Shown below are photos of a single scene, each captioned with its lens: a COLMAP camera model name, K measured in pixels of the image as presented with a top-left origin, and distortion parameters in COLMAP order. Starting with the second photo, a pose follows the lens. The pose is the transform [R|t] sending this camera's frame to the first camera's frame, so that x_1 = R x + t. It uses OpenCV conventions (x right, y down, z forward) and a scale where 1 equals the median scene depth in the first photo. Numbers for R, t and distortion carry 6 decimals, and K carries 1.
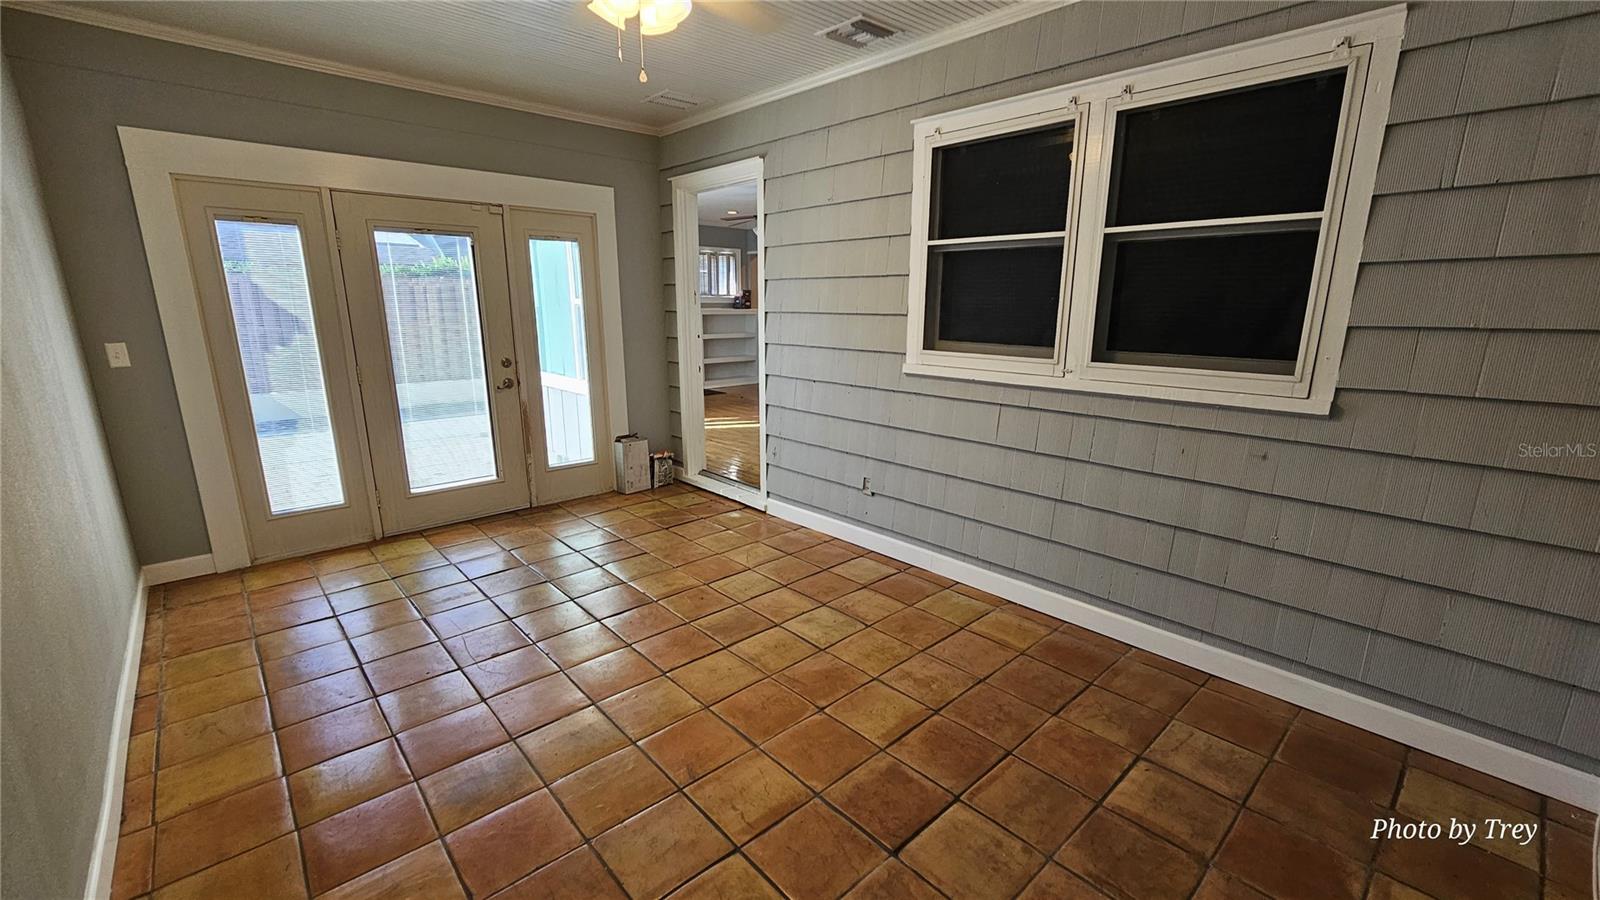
lens RADIAL K [[658.0, 0, 803.0], [0, 658.0, 458.1], [0, 0, 1]] dist [0.000245, -0.000012]
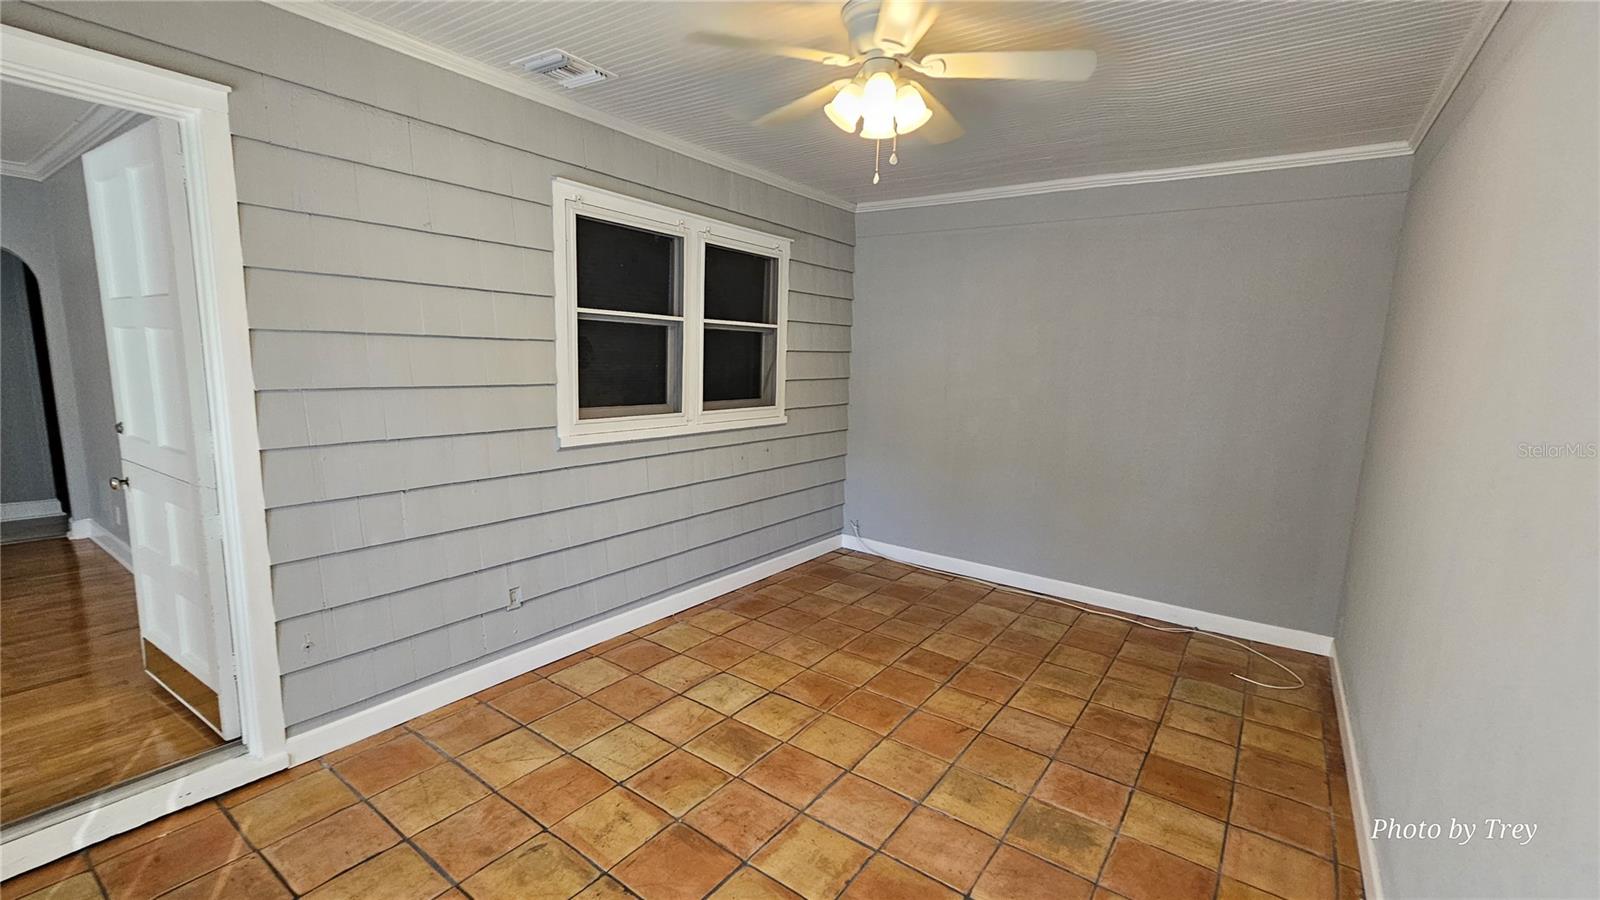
lens RADIAL K [[658.0, 0, 804.0], [0, 658.0, 453.3], [0, 0, 1]] dist [0.000245, -0.000012]
pose [[-0.192661, -0.155997, 0.968786, -0.913623], [0.196475, 0.961157, 0.193841, -0.270428], [-0.961394, 0.227688, -0.154528, 0.961846]]
